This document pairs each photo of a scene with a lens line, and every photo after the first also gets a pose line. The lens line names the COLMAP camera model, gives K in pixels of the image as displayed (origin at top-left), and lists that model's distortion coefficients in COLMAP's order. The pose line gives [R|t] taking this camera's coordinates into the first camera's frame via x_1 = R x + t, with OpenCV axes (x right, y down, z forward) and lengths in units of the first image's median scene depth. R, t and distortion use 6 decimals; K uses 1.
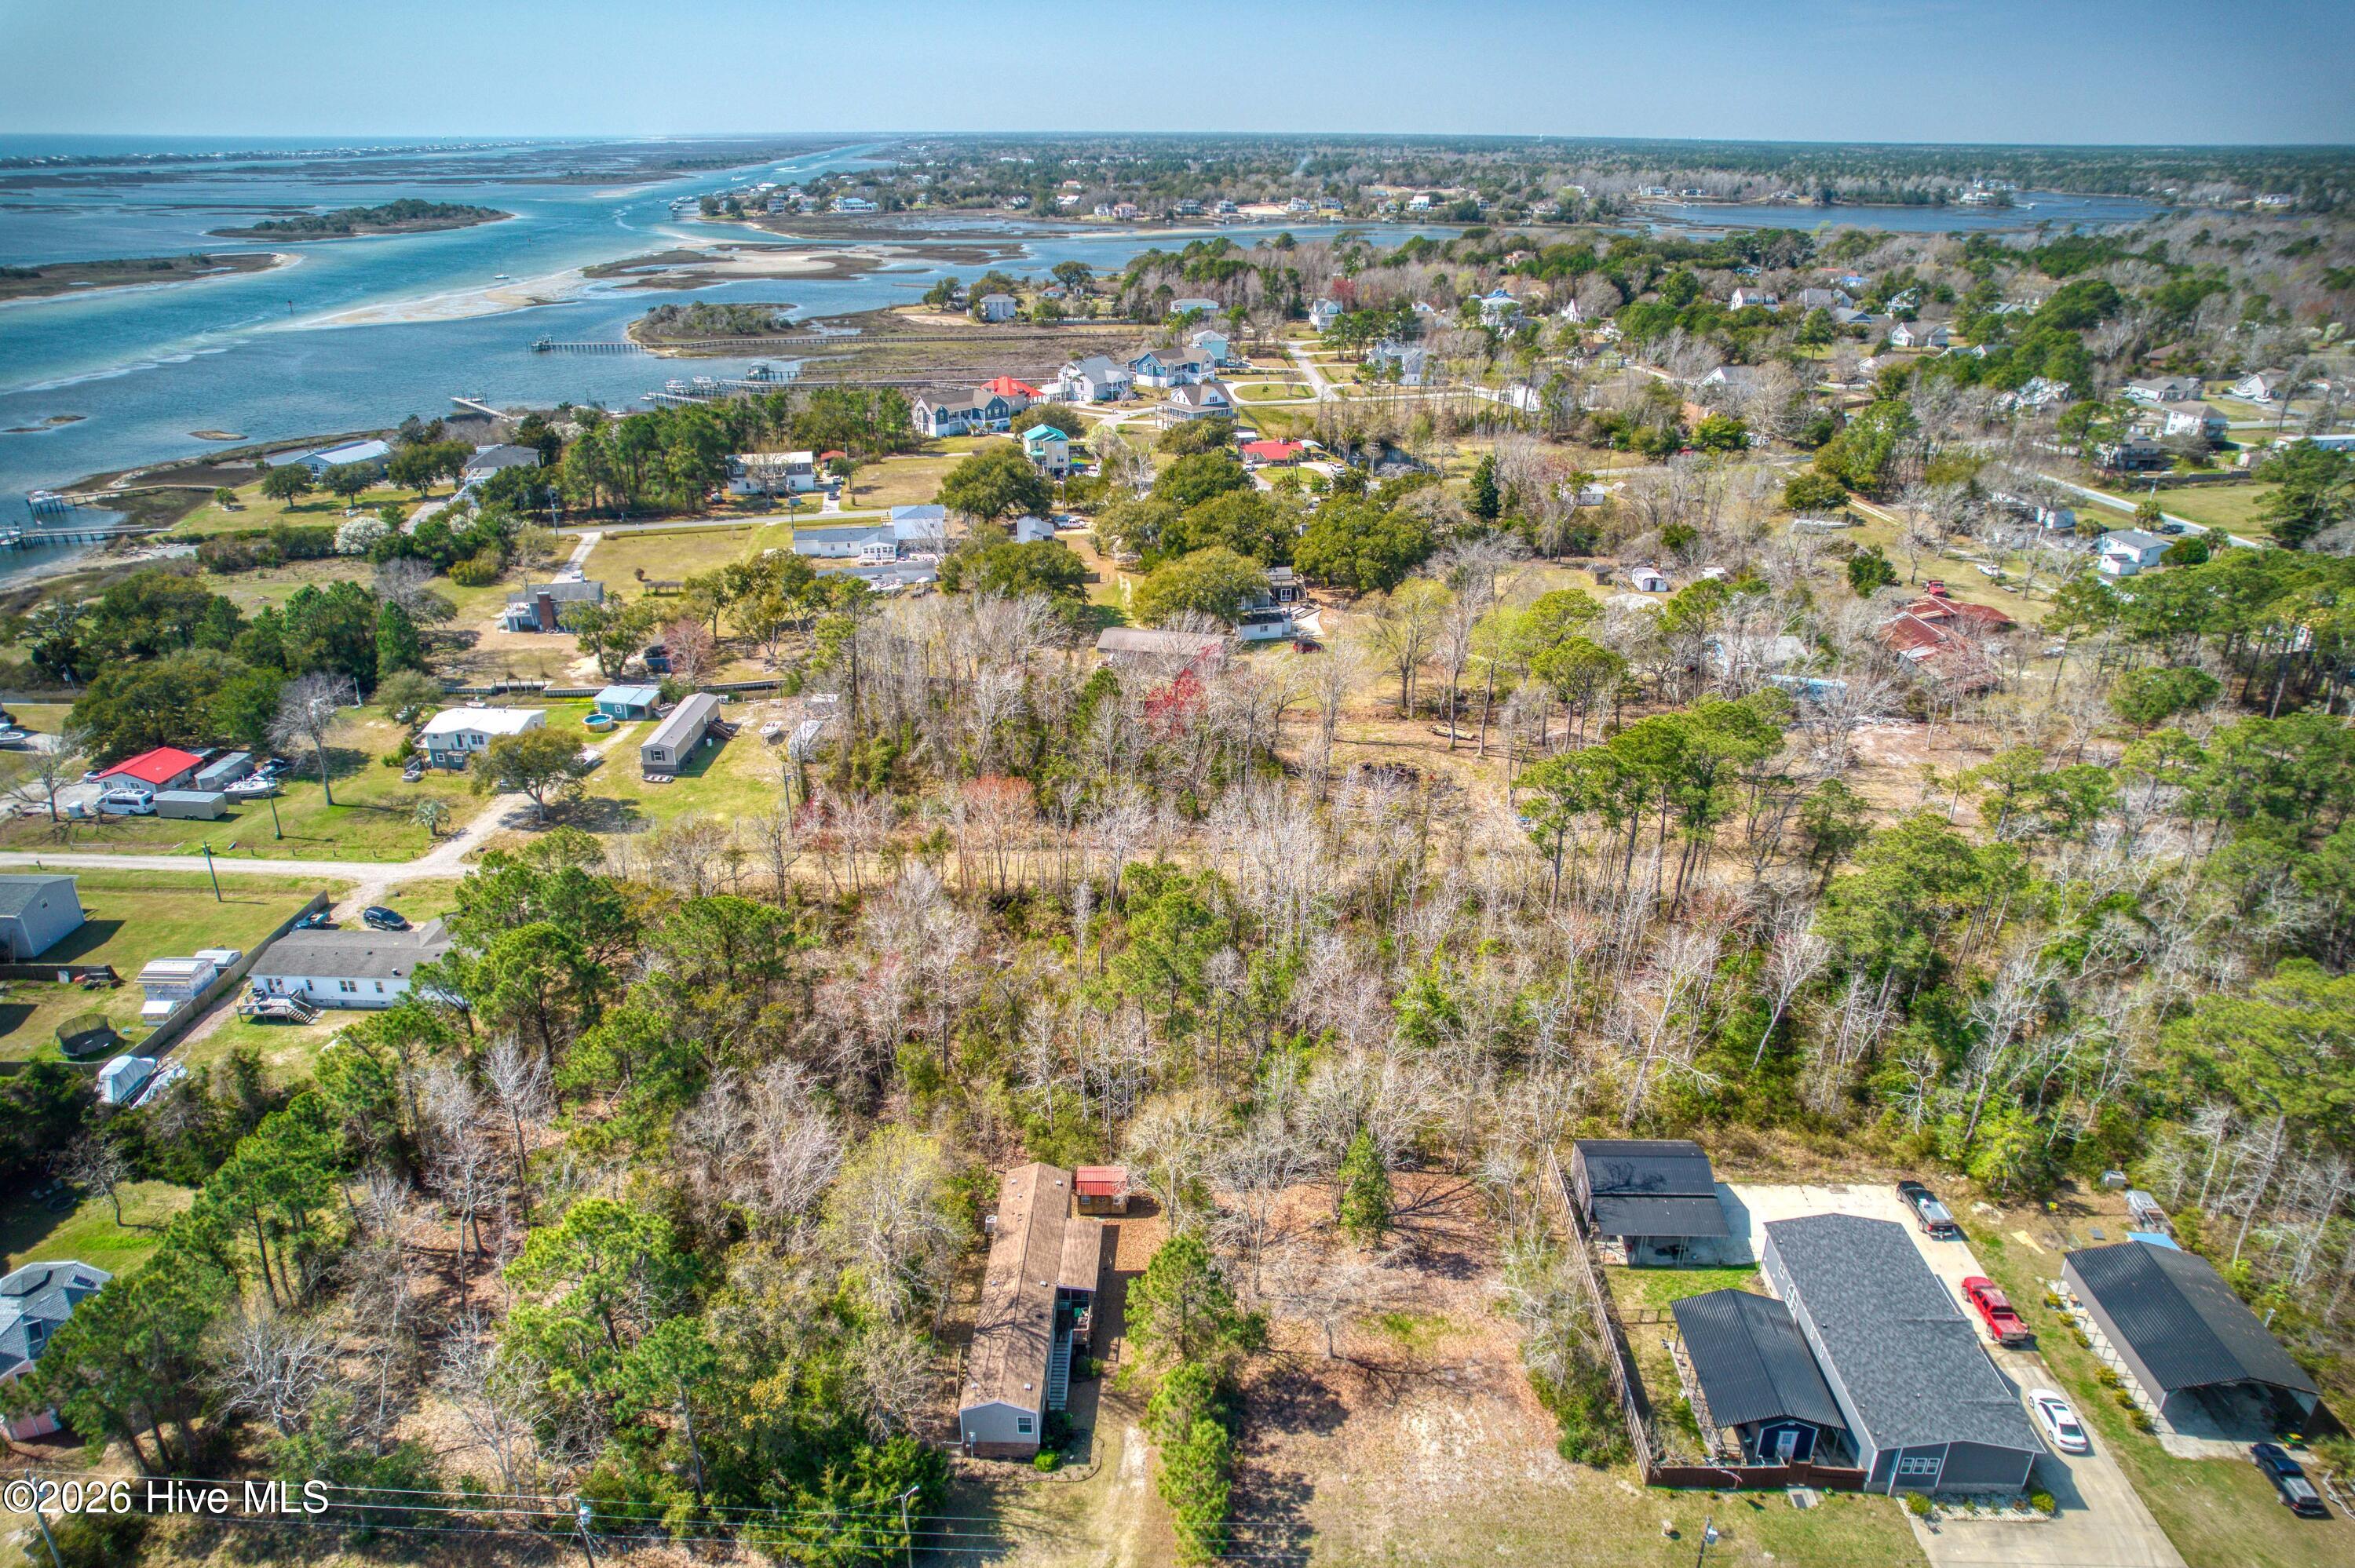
lens RADIAL K [[1509.3, 0, 1181.7], [0, 1509.3, 781.9], [0, 0, 1]] dist [-0.080681, 0.072074]
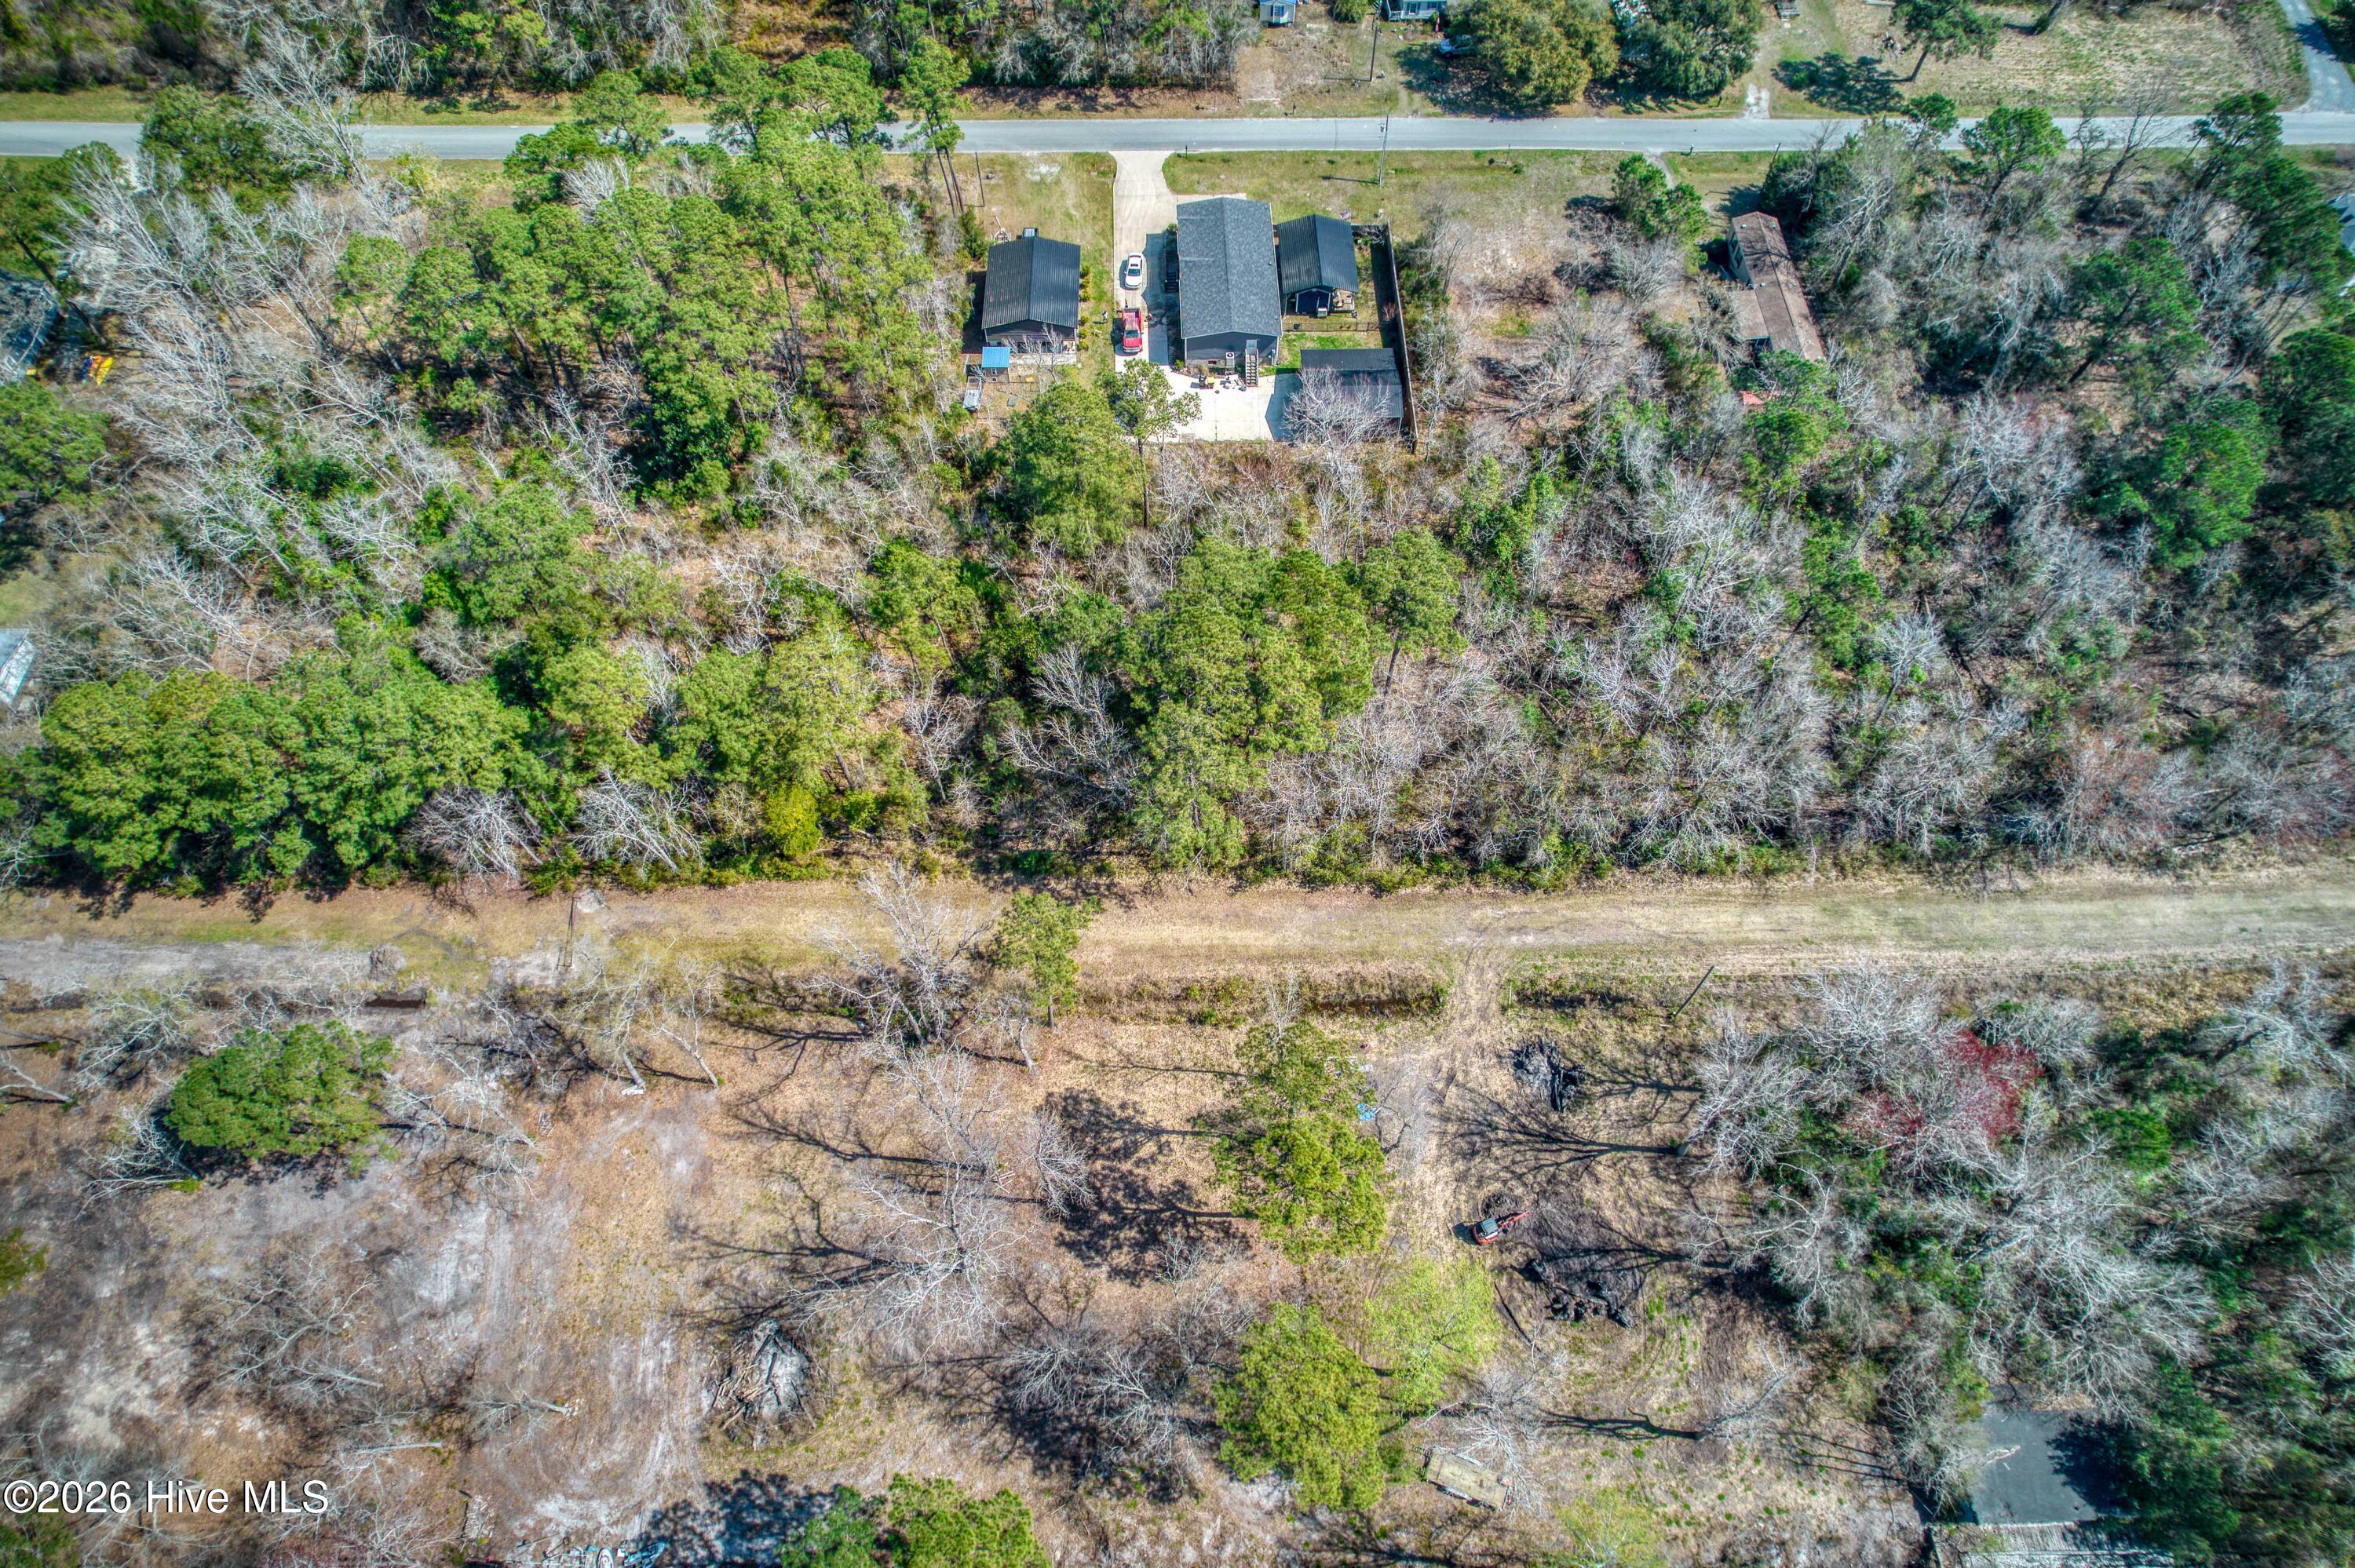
lens RADIAL K [[1509.3, 0, 1180.1], [0, 1509.3, 796.9], [0, 0, 1]] dist [-0.080681, 0.072074]
pose [[-0.999004, 0.038555, -0.022475, 0.215851], [-0.018075, 0.110890, 0.993668, -0.427760], [0.040803, 0.993085, -0.110083, 0.638419]]
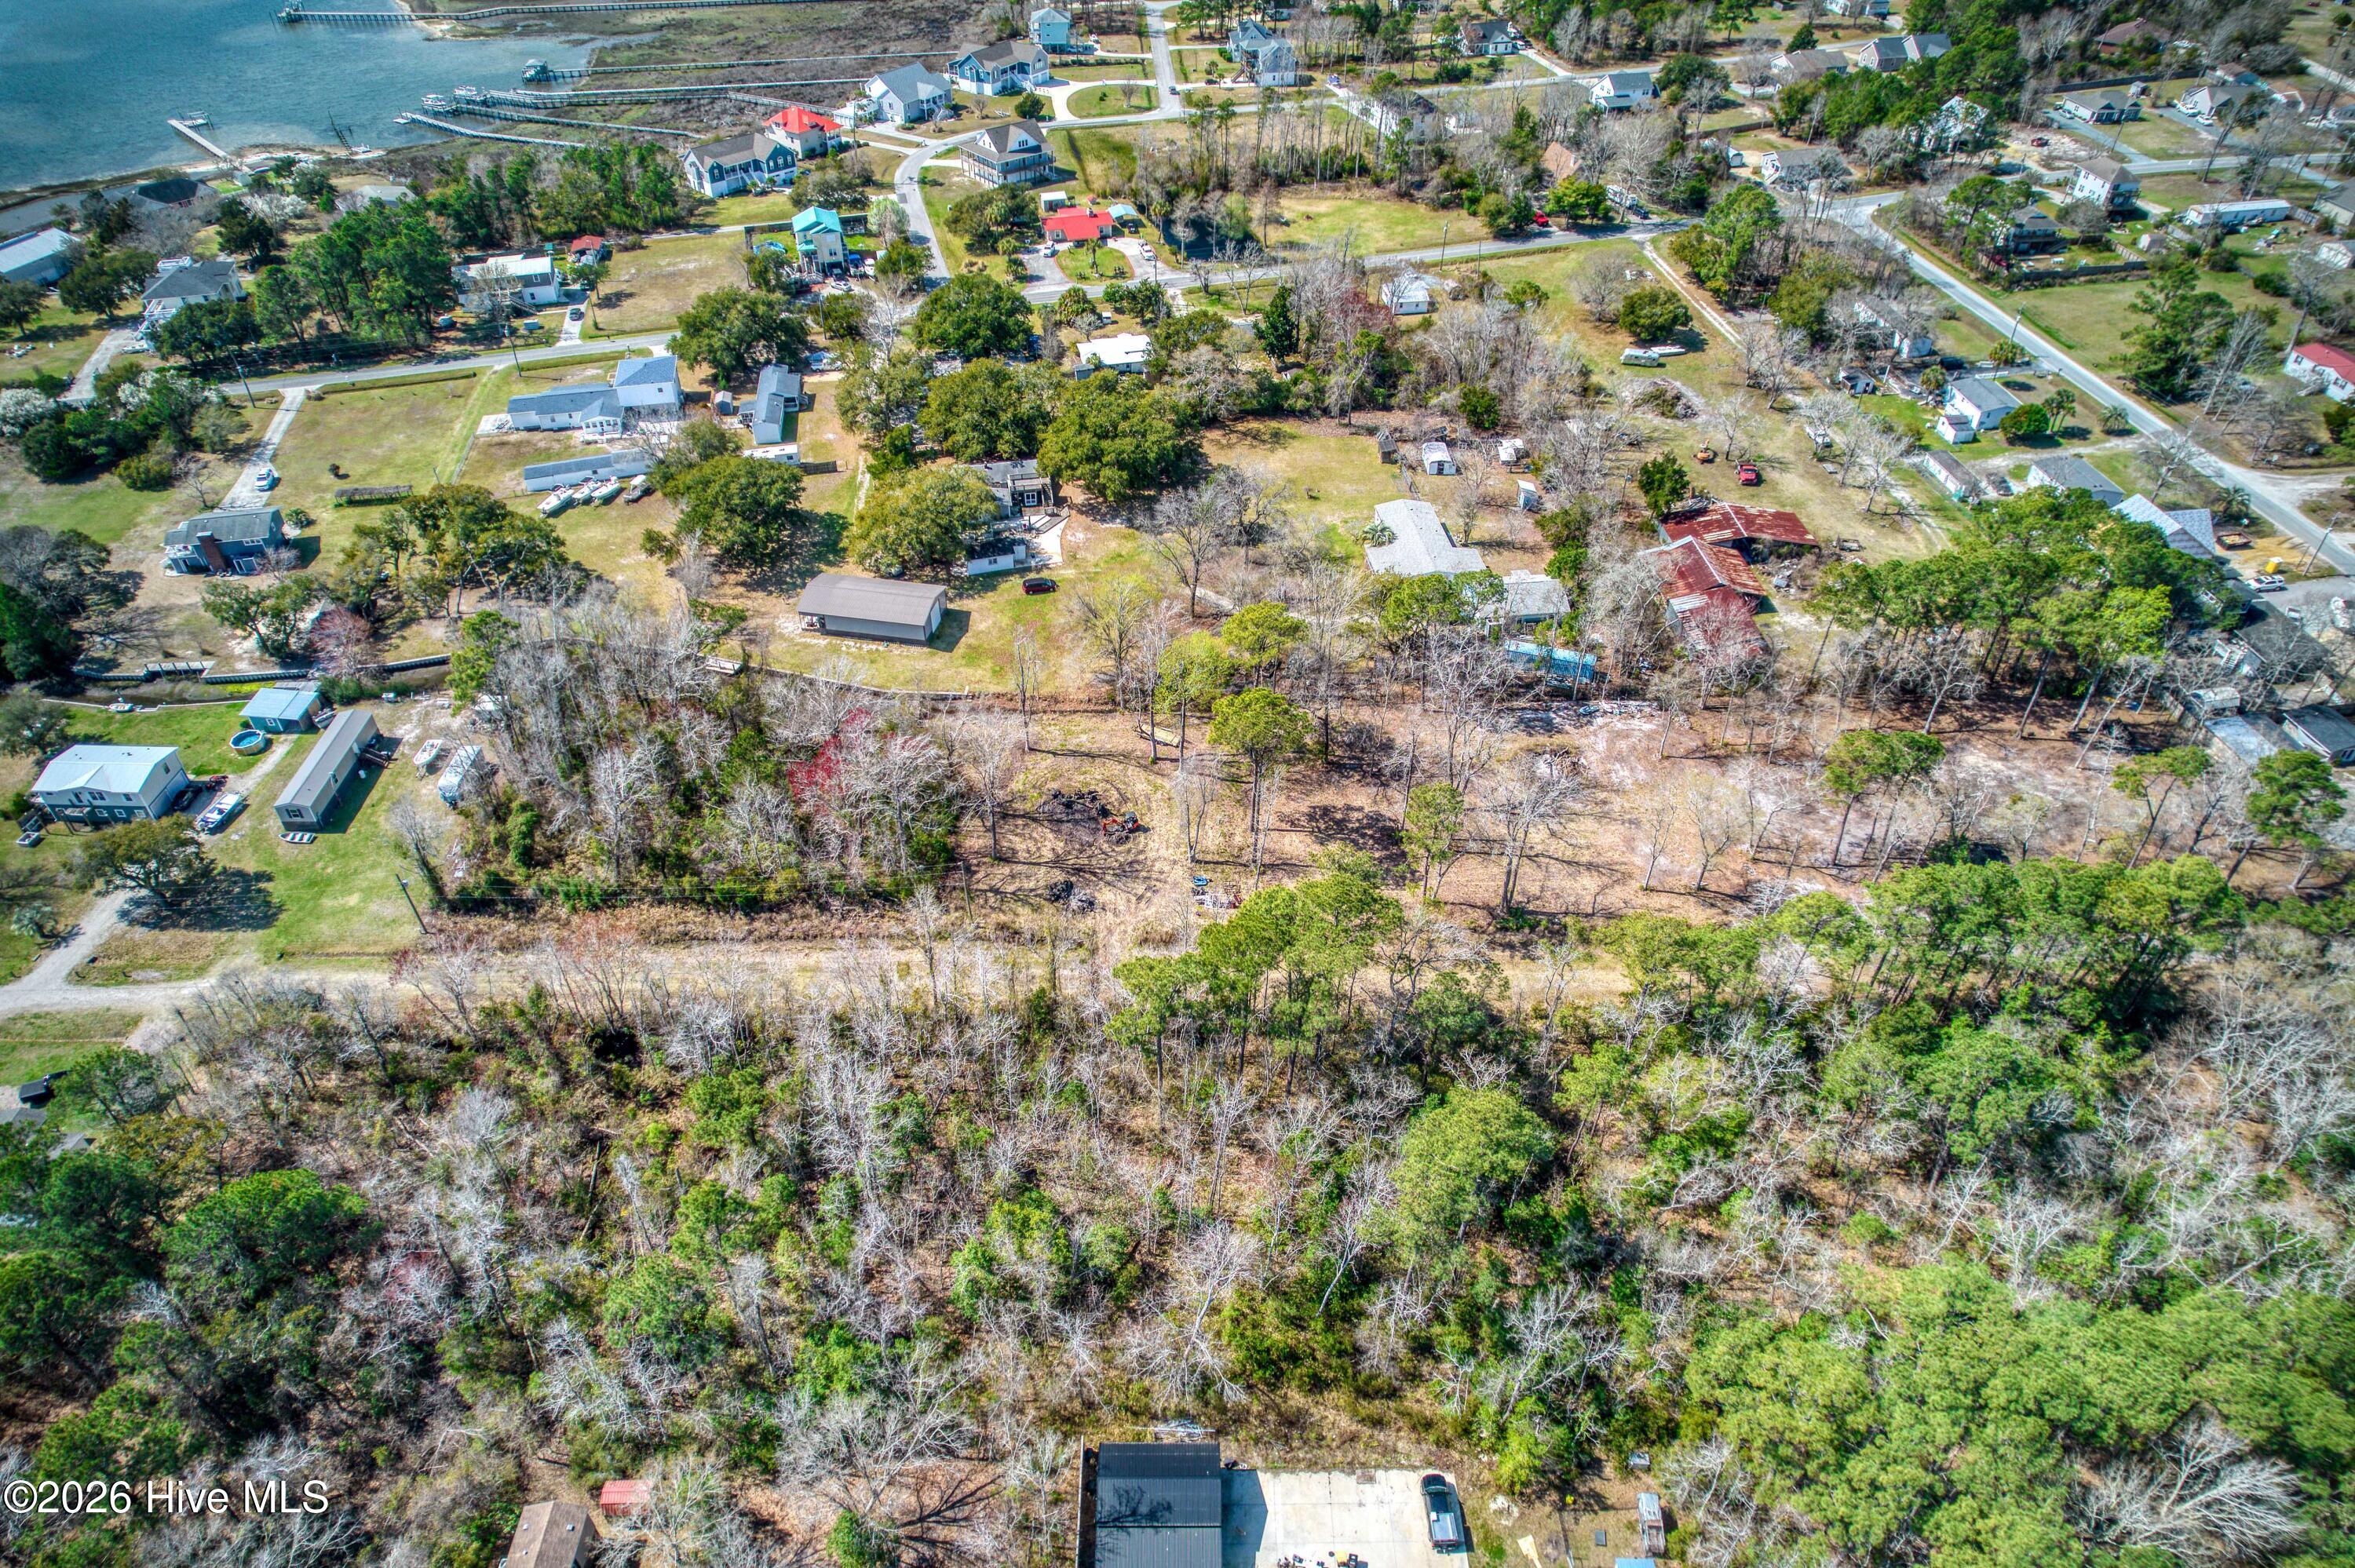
lens RADIAL K [[1509.3, 0, 1185.5], [0, 1509.3, 785.3], [0, 0, 1]] dist [-0.080681, 0.072074]
pose [[0.999528, -0.022241, 0.021204, 0.135980], [0.015441, 0.960110, 0.279196, -0.204370], [-0.026568, -0.278737, 0.960000, 0.071301]]
